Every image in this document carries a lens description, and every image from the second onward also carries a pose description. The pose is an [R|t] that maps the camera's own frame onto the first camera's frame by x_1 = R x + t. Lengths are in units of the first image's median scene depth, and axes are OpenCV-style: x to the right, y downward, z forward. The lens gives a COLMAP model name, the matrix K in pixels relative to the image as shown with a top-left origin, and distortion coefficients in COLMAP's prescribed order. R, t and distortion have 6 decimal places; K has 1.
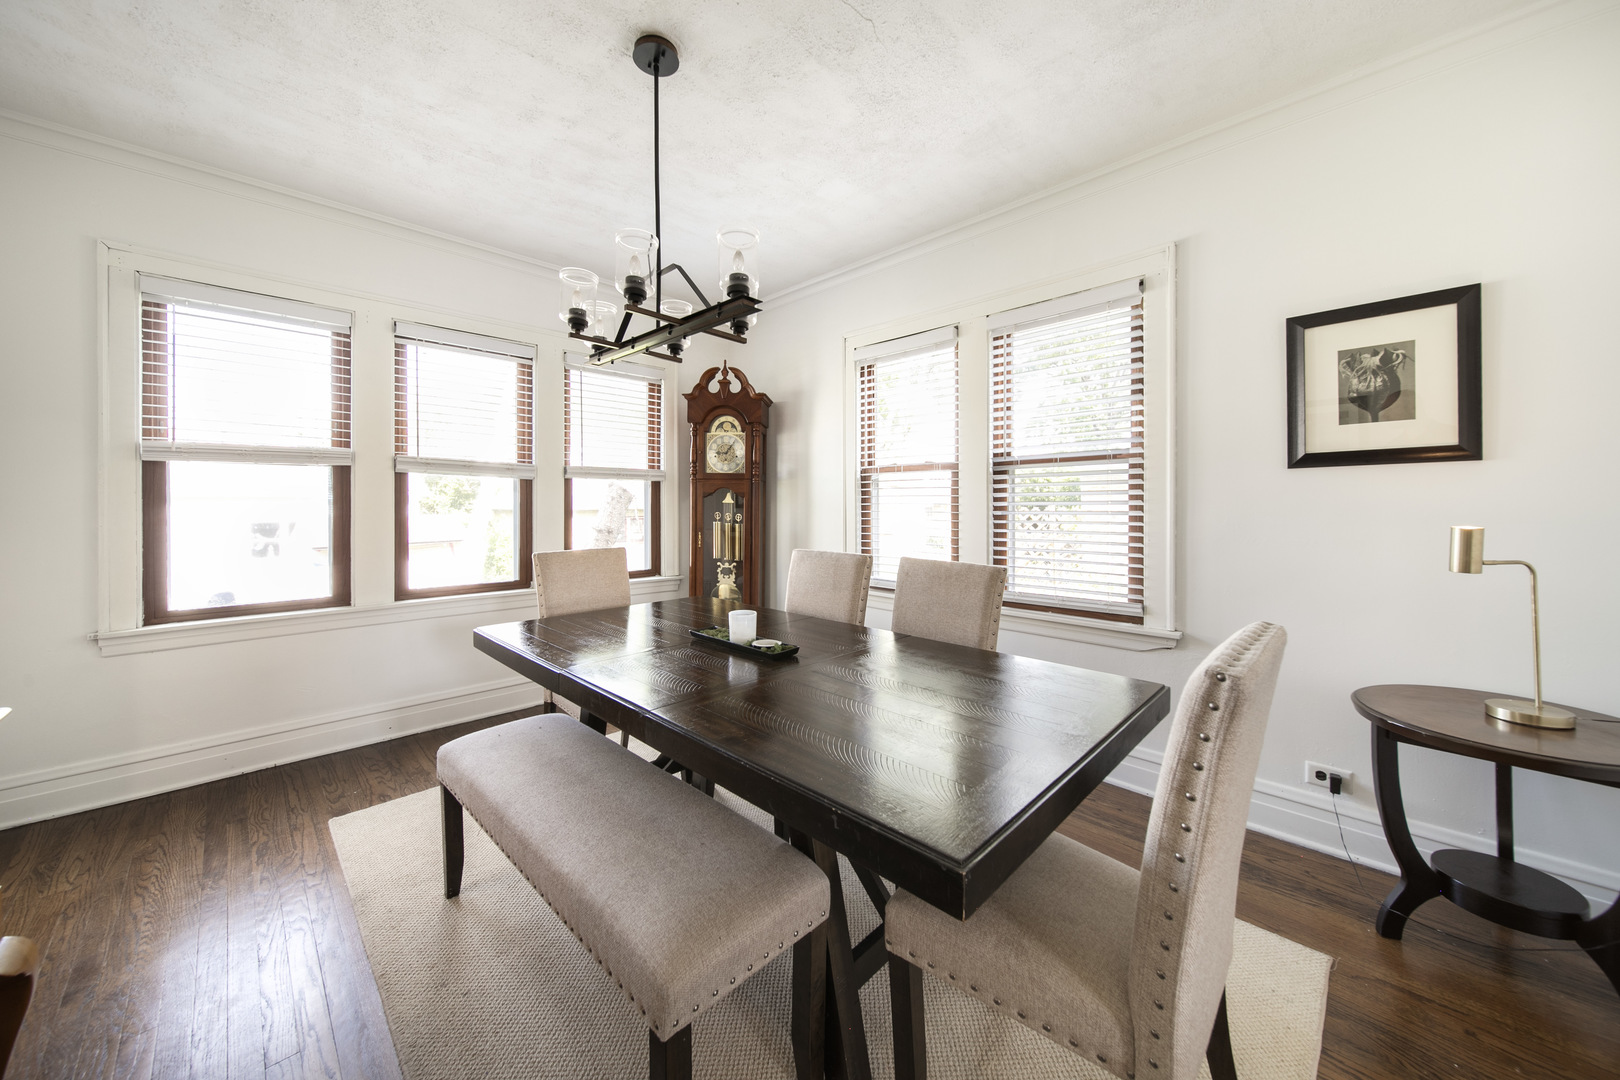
lens RADIAL K [[578.9, 0, 803.9], [0, 578.9, 505.6], [0, 0, 1]] dist [0.000595, -0.001779]
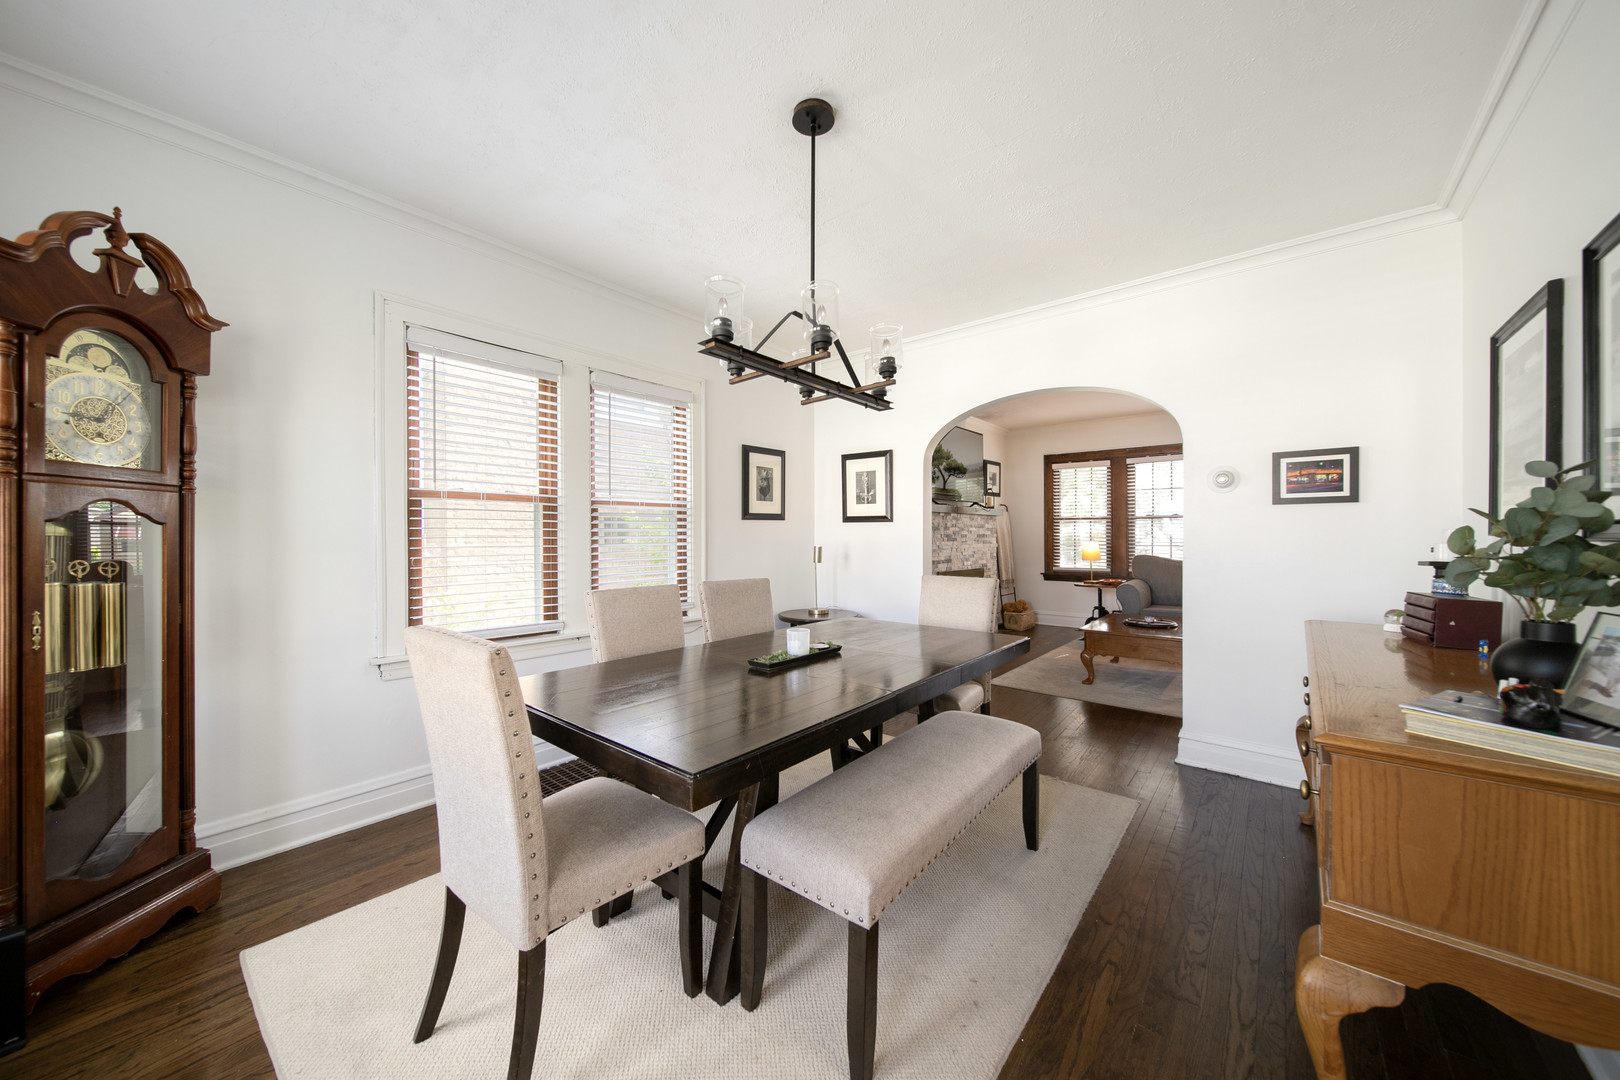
lens RADIAL K [[575.3, 0, 789.7], [0, 575.3, 538.6], [0, 0, 1]] dist [-0.000234, -0.000145]
pose [[-0.082984, 0.003442, 0.996545, -0.842823], [0.010549, 0.999941, -0.002575, 0.005833], [-0.996495, 0.010299, -0.083015, 0.738672]]
